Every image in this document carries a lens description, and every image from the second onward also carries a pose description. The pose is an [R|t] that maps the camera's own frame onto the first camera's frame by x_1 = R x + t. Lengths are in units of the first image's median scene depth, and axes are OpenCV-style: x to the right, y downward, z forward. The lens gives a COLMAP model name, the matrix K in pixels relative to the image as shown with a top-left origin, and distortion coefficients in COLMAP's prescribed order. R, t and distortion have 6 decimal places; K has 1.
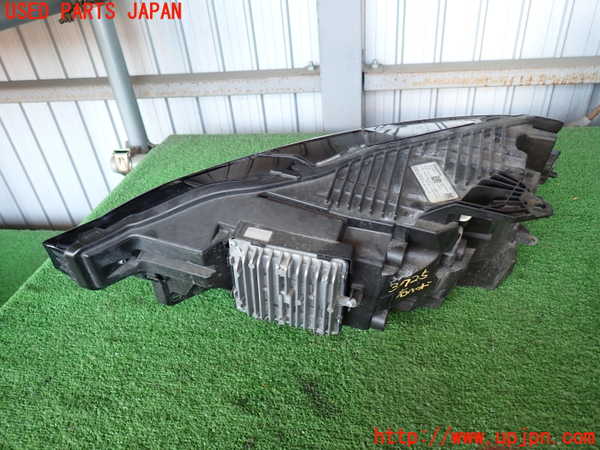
lens RADIAL K [[425.8, 0, 300.0], [0, 425.8, 225.0], [0, 0, 1]] dist [0.005805, 0.001205]
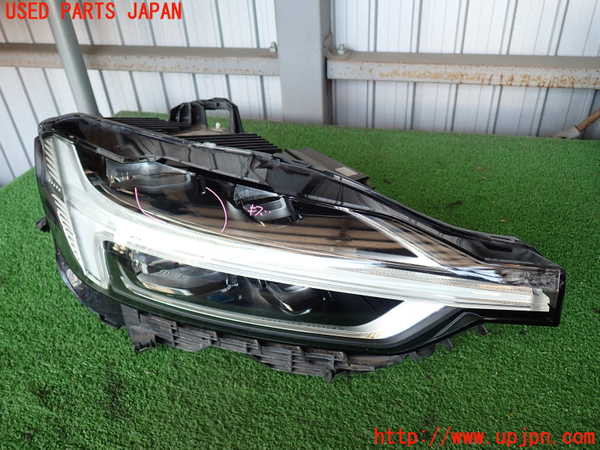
lens RADIAL K [[494.2, 0, 300.0], [0, 494.2, 225.0], [0, 0, 1]] dist [0.008019, -0.000128]
pose [[0.988502, 0.104007, -0.109757, 0.244709], [-0.104995, 0.994467, -0.003252, -0.005586], [0.108811, 0.014738, 0.993953, -0.016696]]
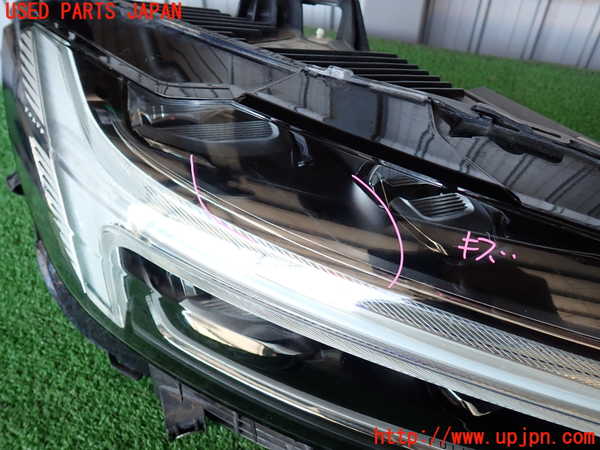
lens RADIAL K [[494.2, 0, 300.0], [0, 494.2, 225.0], [0, 0, 1]] dist [0.008019, -0.000128]
pose [[0.973003, 0.207342, -0.101358, 0.104340], [-0.190638, 0.969601, 0.153396, -0.040737], [0.130082, -0.129932, 0.982953, 0.229963]]
